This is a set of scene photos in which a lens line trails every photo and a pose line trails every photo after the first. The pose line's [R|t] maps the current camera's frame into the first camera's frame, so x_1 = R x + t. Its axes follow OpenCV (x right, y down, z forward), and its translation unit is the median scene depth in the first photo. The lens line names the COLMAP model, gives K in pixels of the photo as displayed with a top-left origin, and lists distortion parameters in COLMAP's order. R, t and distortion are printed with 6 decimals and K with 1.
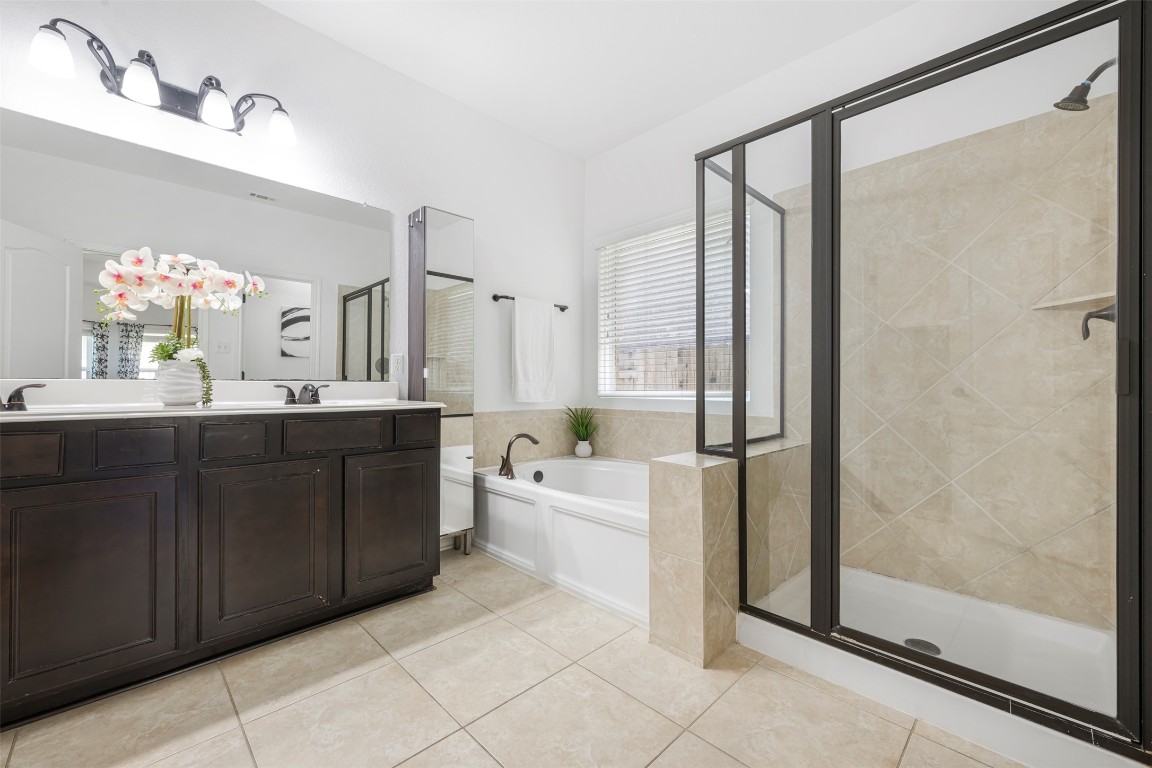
lens RADIAL K [[460.9, 0, 573.9], [0, 460.9, 388.3], [0, 0, 1]] dist [-0.008691, 0.001125]
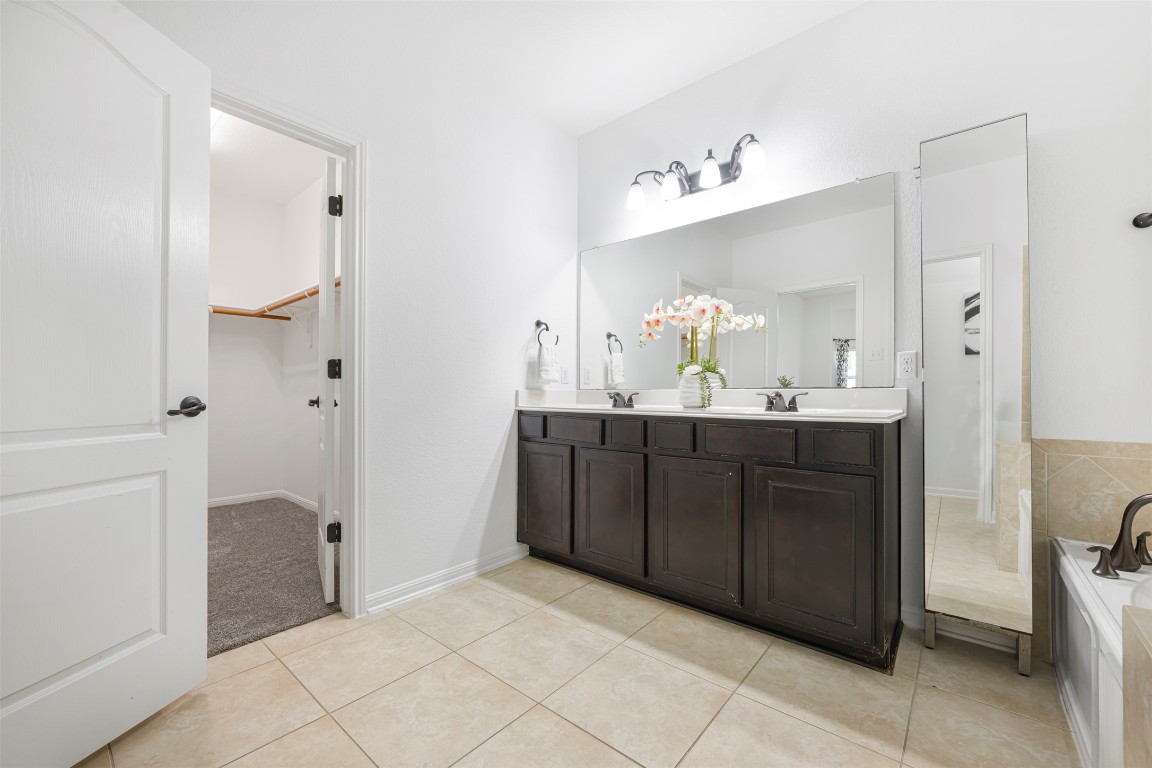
lens RADIAL K [[460.9, 0, 569.4], [0, 460.9, 385.1], [0, 0, 1]] dist [-0.008691, 0.001125]
pose [[0.079775, -0.011845, -0.996743, 0.468399], [0.004441, 0.999924, -0.011528, -0.016261], [0.996803, -0.003507, 0.079821, 0.539552]]
